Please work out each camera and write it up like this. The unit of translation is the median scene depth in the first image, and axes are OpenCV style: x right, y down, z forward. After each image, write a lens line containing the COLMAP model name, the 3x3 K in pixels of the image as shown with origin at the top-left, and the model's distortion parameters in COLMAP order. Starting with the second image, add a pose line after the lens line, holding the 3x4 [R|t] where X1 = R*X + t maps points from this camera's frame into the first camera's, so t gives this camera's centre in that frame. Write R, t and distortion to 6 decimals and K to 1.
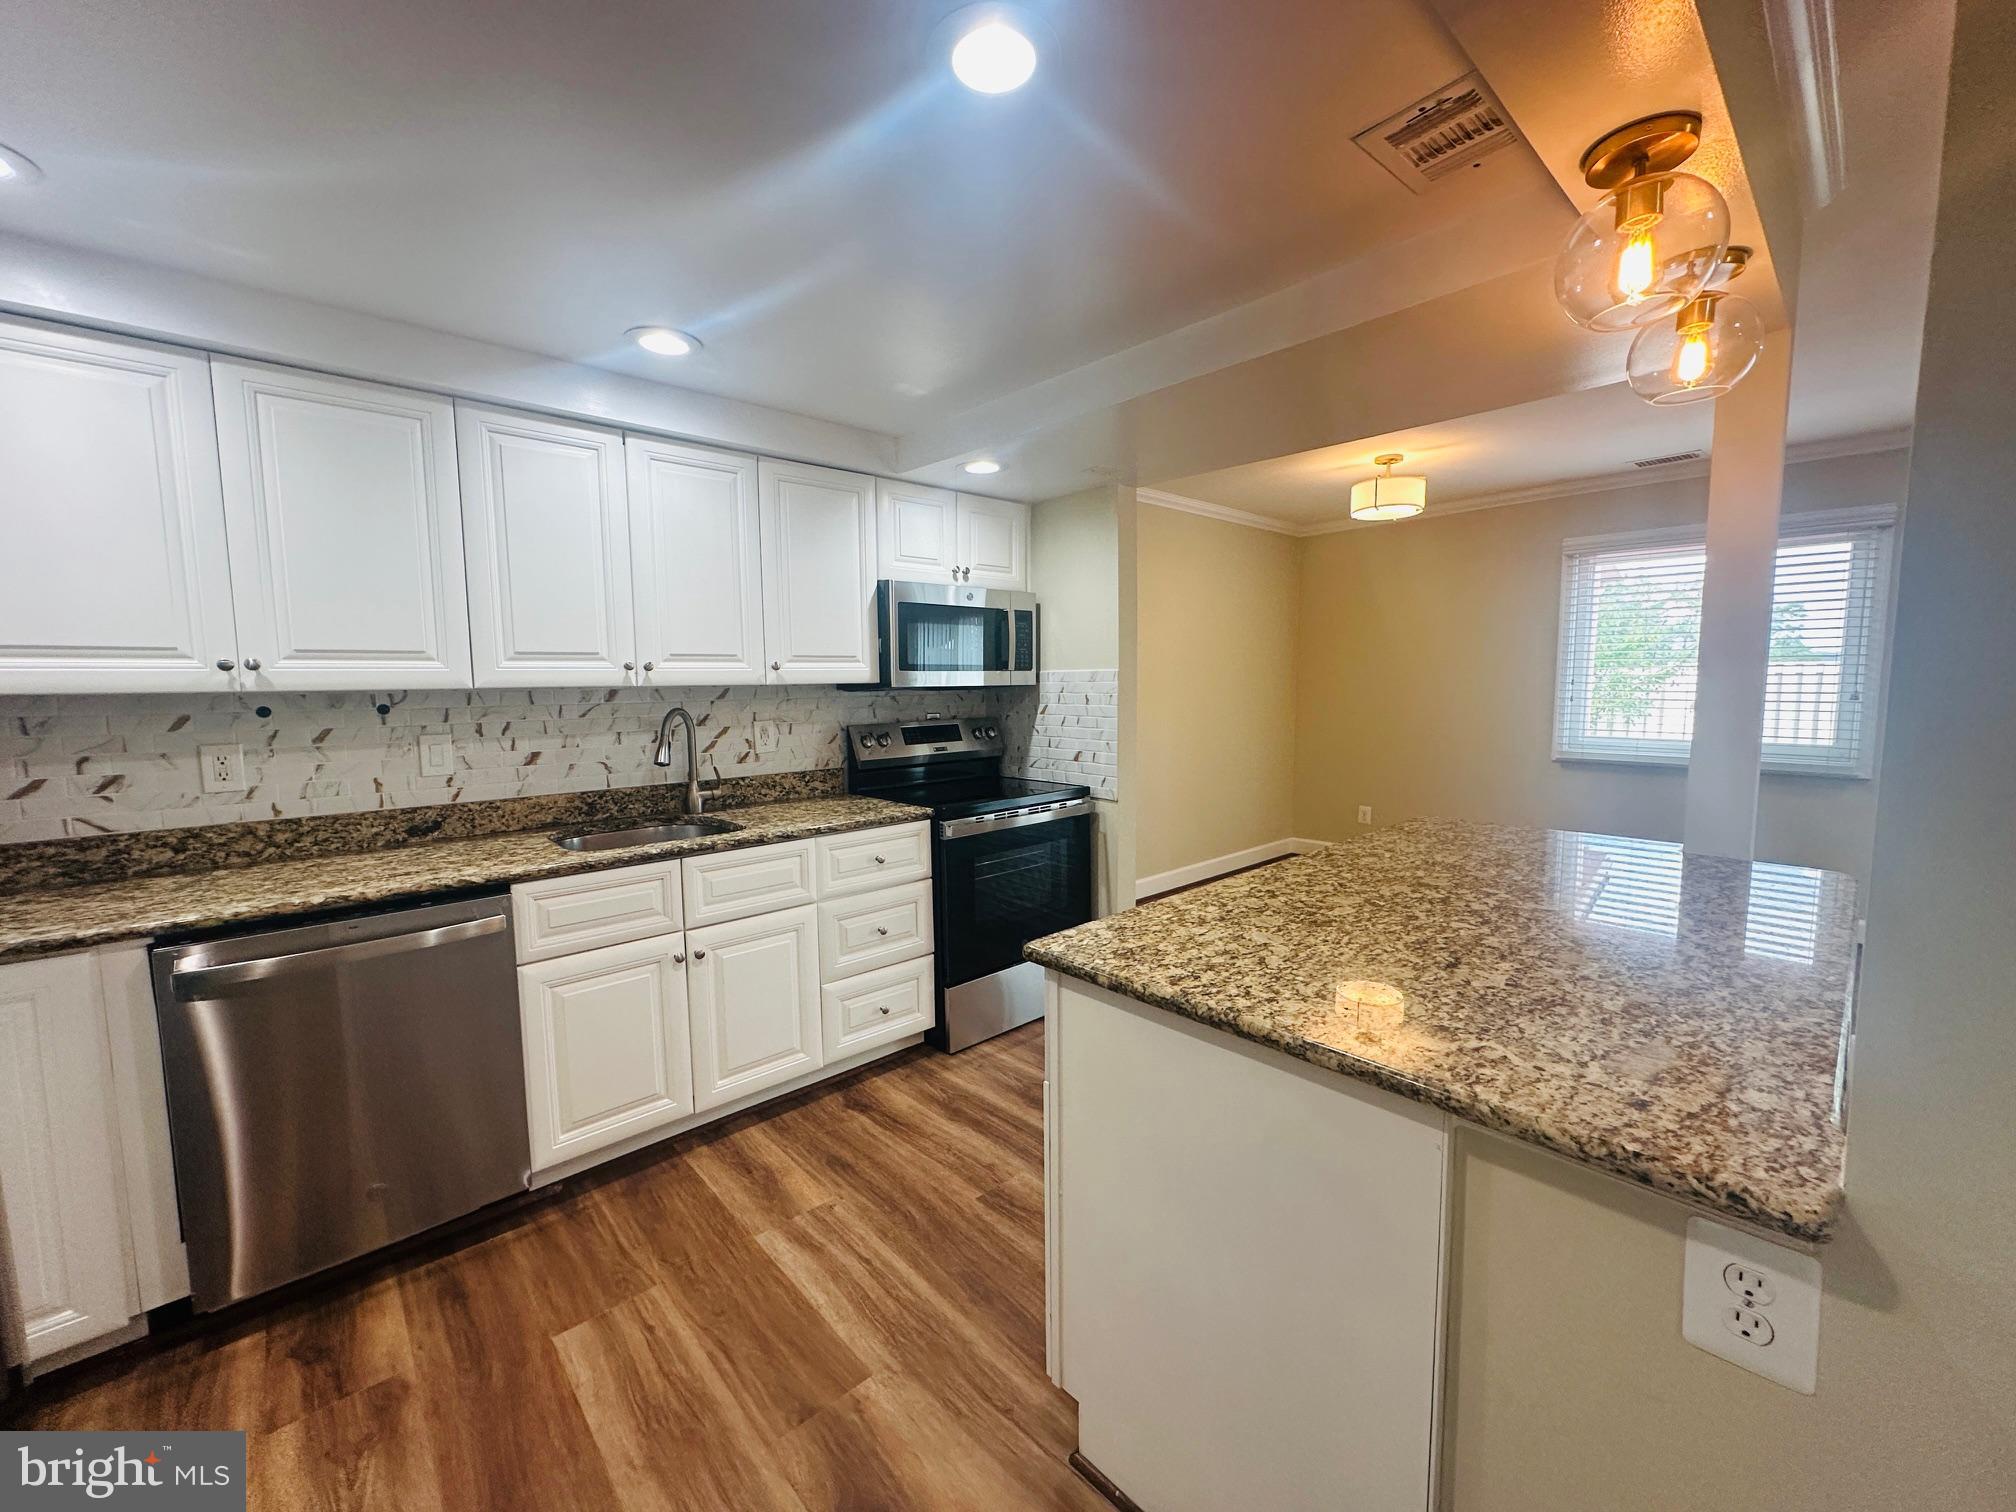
lens RADIAL K [[803.3, 0, 1011.8], [0, 803.3, 756.5], [0, 0, 1]] dist [-0.002379, 0.000941]
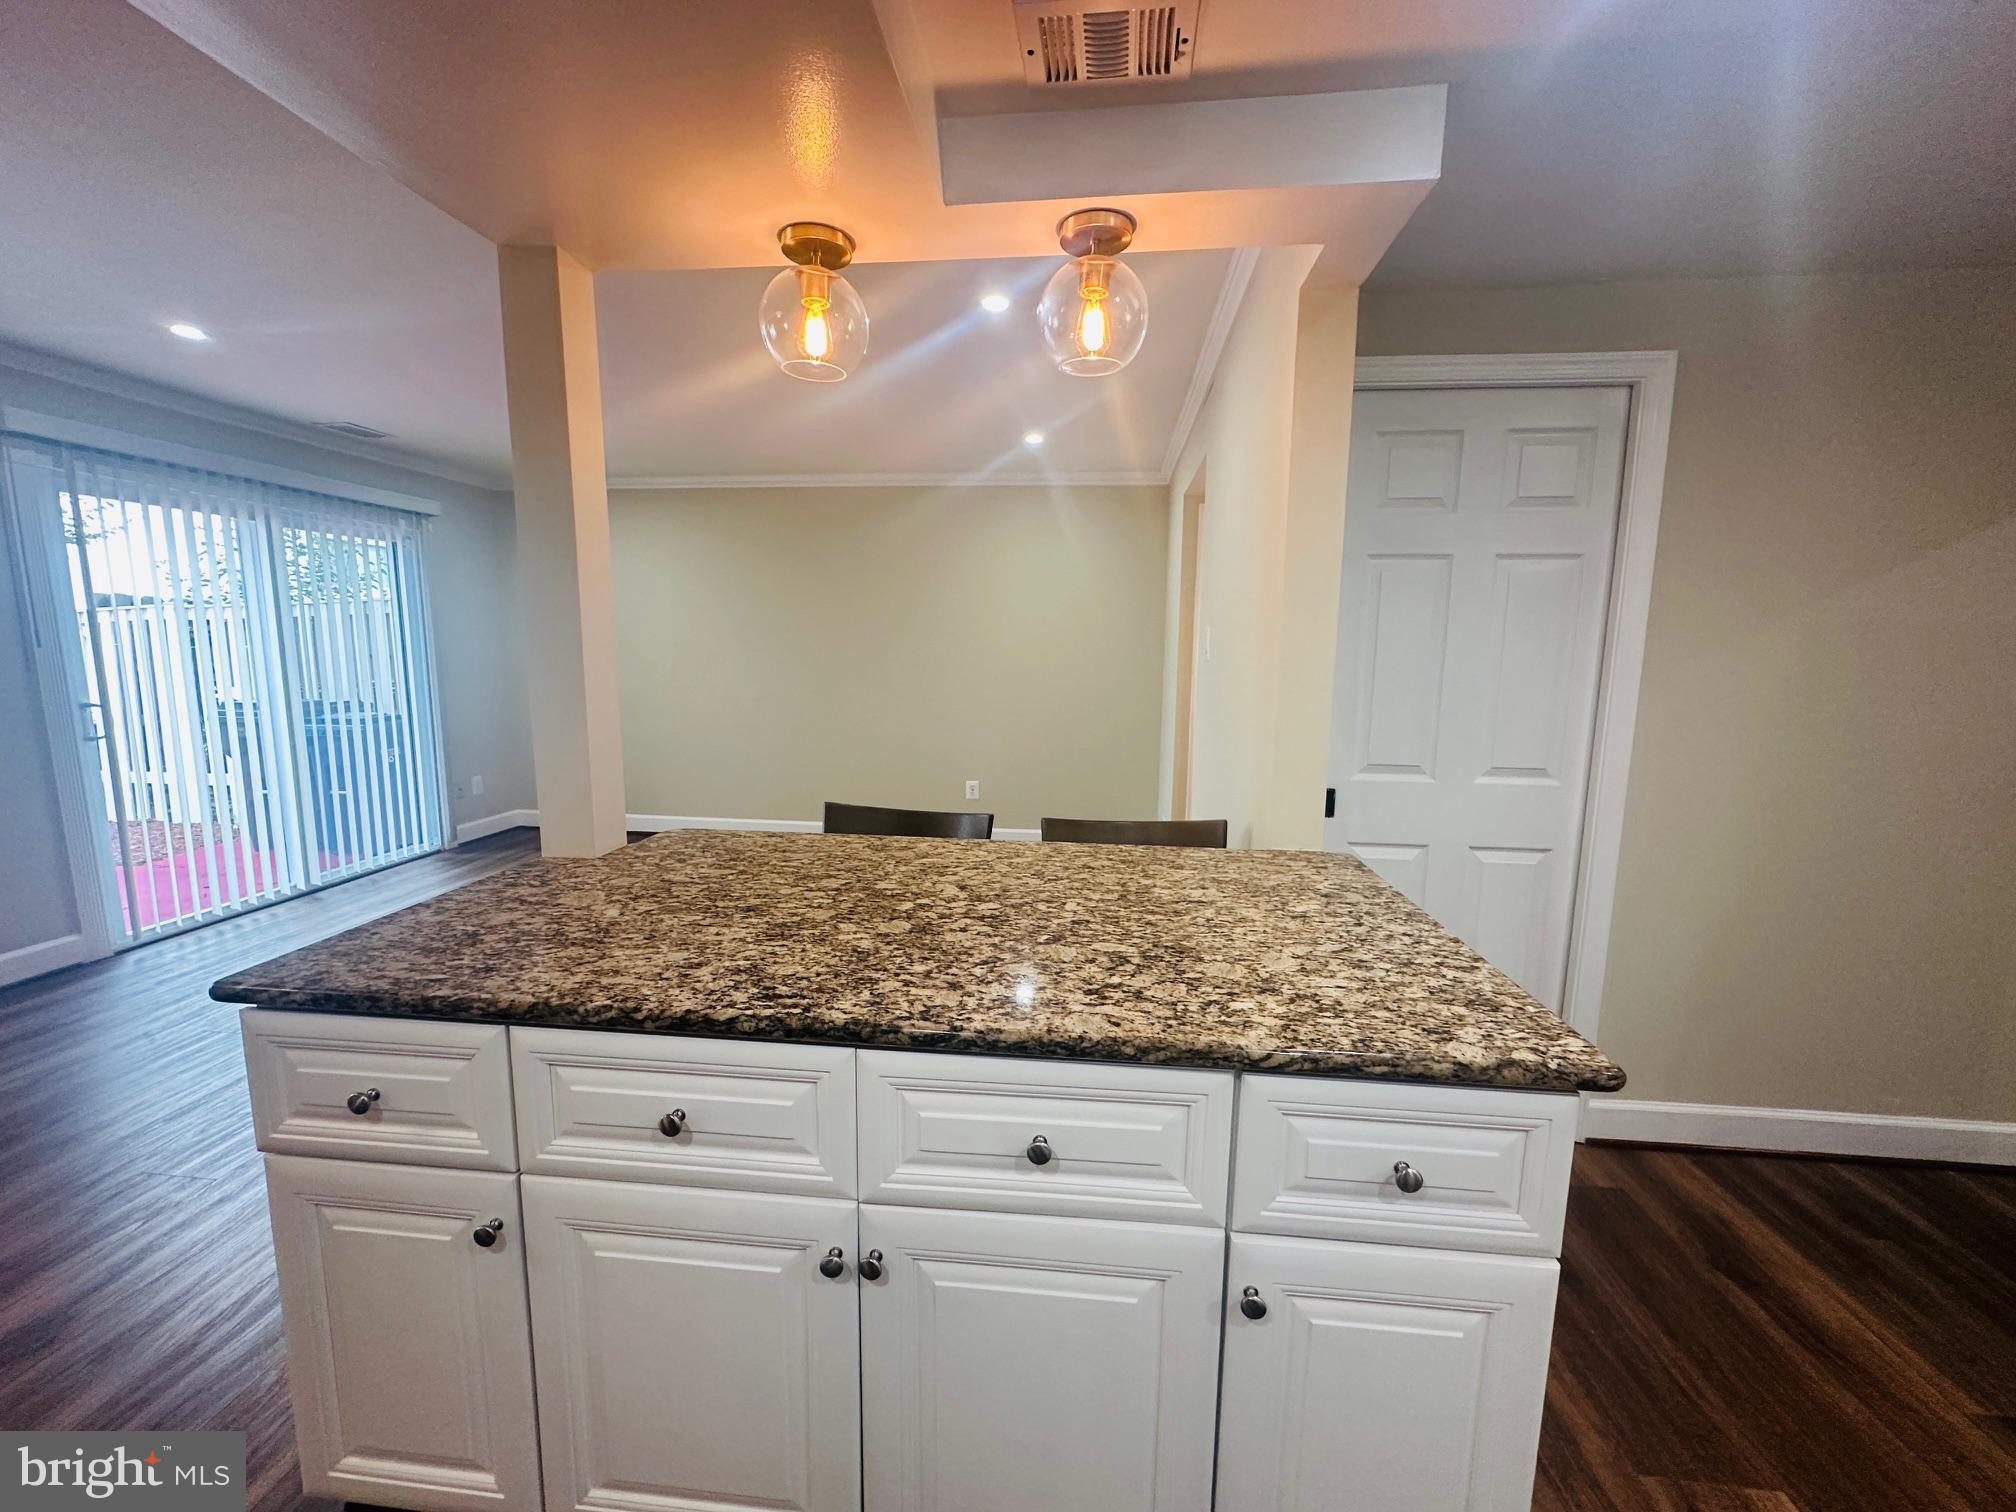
lens RADIAL K [[803.3, 0, 1004.0], [0, 803.3, 754.6], [0, 0, 1]] dist [-0.002379, 0.000941]
pose [[-0.656782, -0.100168, 0.747398, -0.075189], [0.068064, 0.979218, 0.191049, -0.116478], [-0.751002, 0.176348, -0.636315, 1.131480]]
